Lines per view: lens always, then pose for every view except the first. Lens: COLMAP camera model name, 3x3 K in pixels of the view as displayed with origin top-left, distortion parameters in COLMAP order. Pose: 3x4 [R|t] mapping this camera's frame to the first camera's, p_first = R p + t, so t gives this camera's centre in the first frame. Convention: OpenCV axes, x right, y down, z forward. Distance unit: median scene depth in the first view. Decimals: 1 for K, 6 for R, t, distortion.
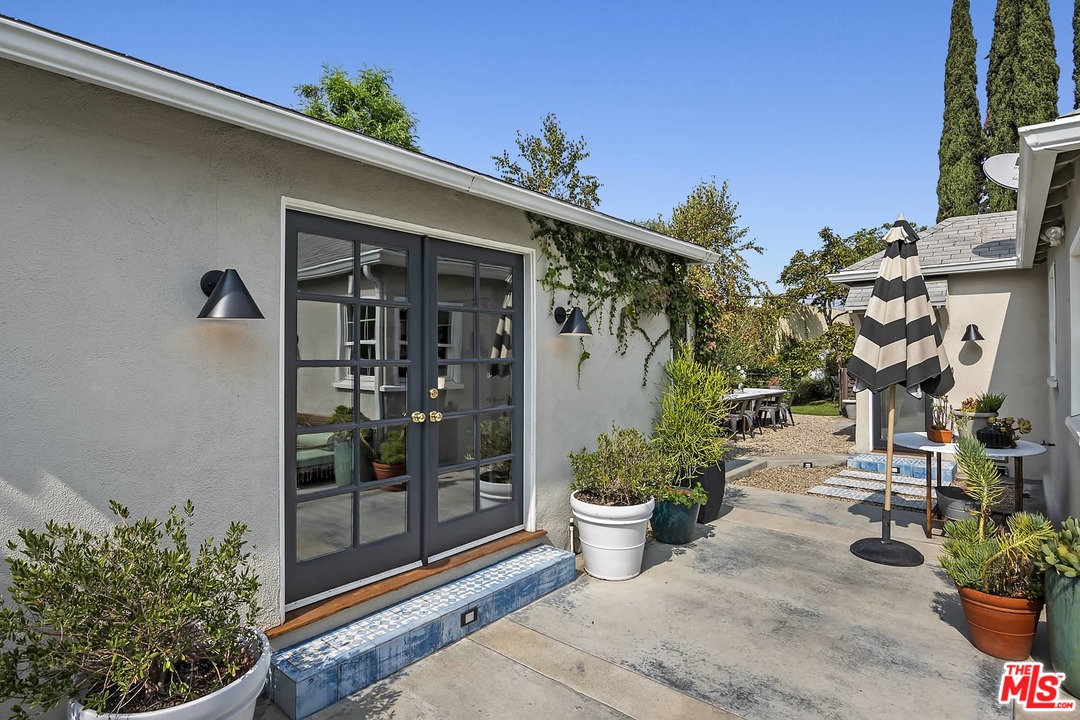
lens RADIAL K [[578.0, 0, 538.2], [0, 578.0, 342.5], [0, 0, 1]] dist [-0.007064, -0.002189]
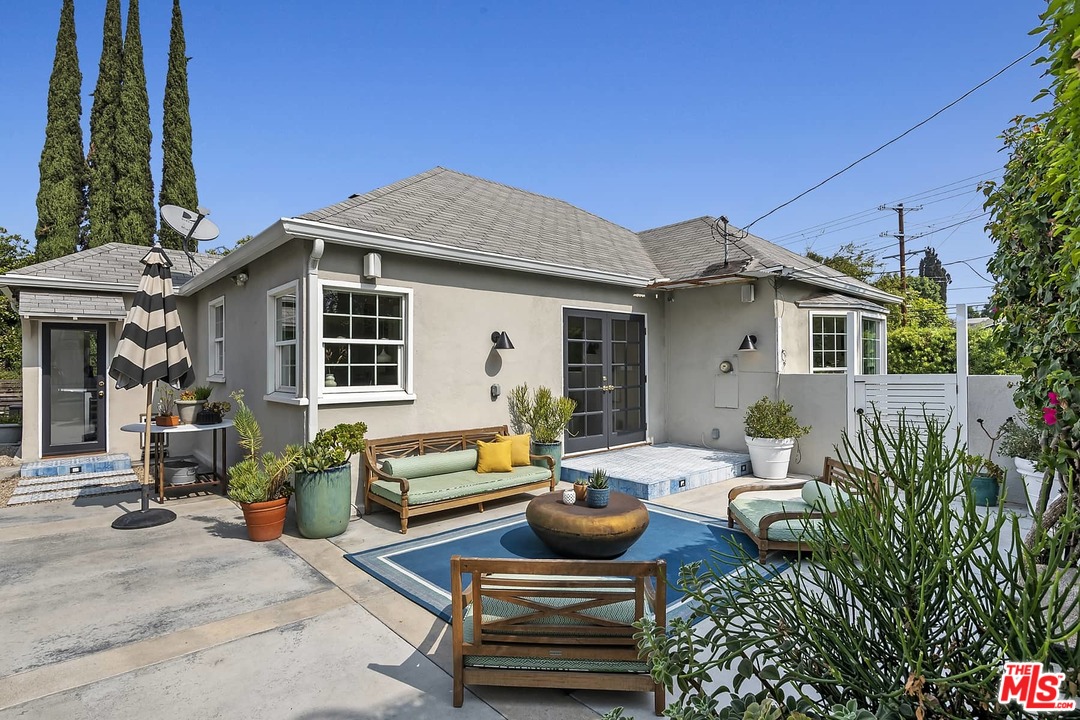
lens RADIAL K [[530.9, 0, 543.8], [0, 530.9, 357.5], [0, 0, 1]] dist [-0.004694, -0.000665]
pose [[0.136649, 0.013534, 0.990527, -0.321158], [-0.009132, 0.999881, -0.012402, 0.025808], [-0.990577, -0.007350, 0.136756, 0.019100]]
